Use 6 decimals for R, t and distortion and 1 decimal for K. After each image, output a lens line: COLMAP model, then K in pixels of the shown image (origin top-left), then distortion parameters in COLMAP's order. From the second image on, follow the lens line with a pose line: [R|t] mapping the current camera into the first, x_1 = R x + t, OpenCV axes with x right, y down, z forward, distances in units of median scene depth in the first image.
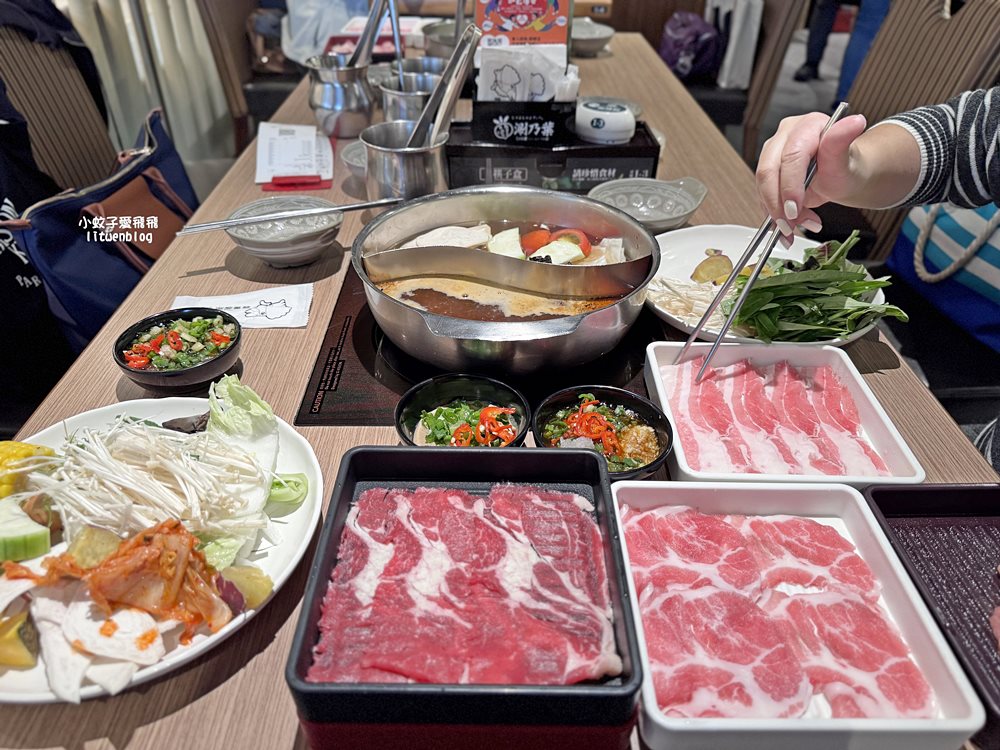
lens RADIAL K [[697.1, 0, 500.0], [0, 697.1, 375.0], [0, 0, 1]] dist [0.073766, -0.121473]
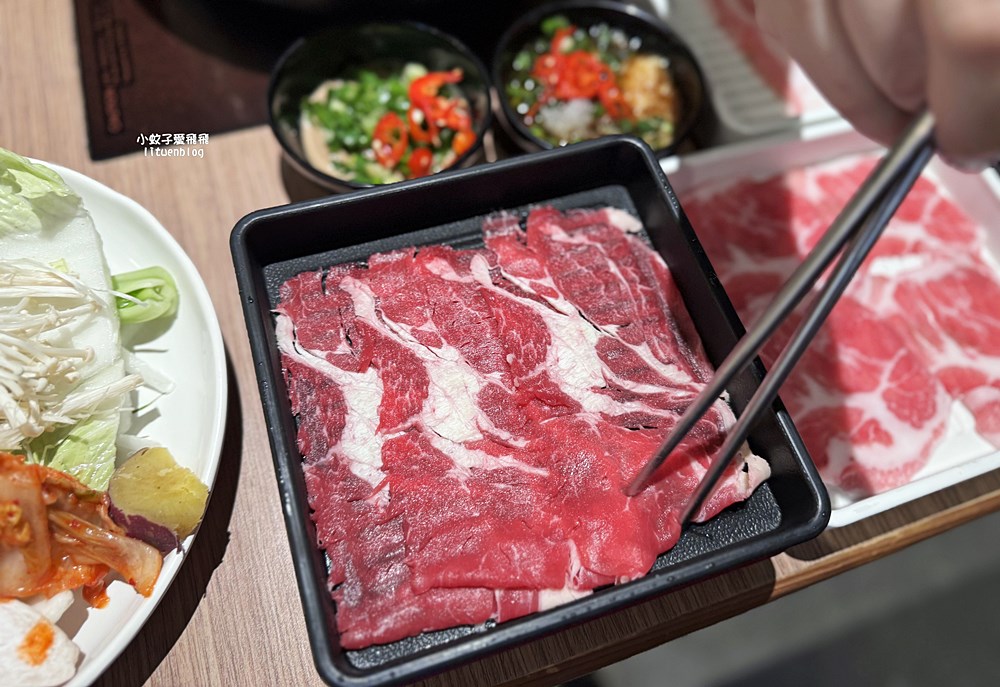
lens RADIAL K [[736.6, 0, 499.1], [0, 736.6, 312.9], [0, 0, 1]] dist [0.023729, -0.049288]
pose [[0.949670, -0.253745, 0.183684, -0.150190], [0.138117, 0.865485, 0.481517, -0.098766], [-0.281159, -0.431912, 0.856972, 0.415174]]
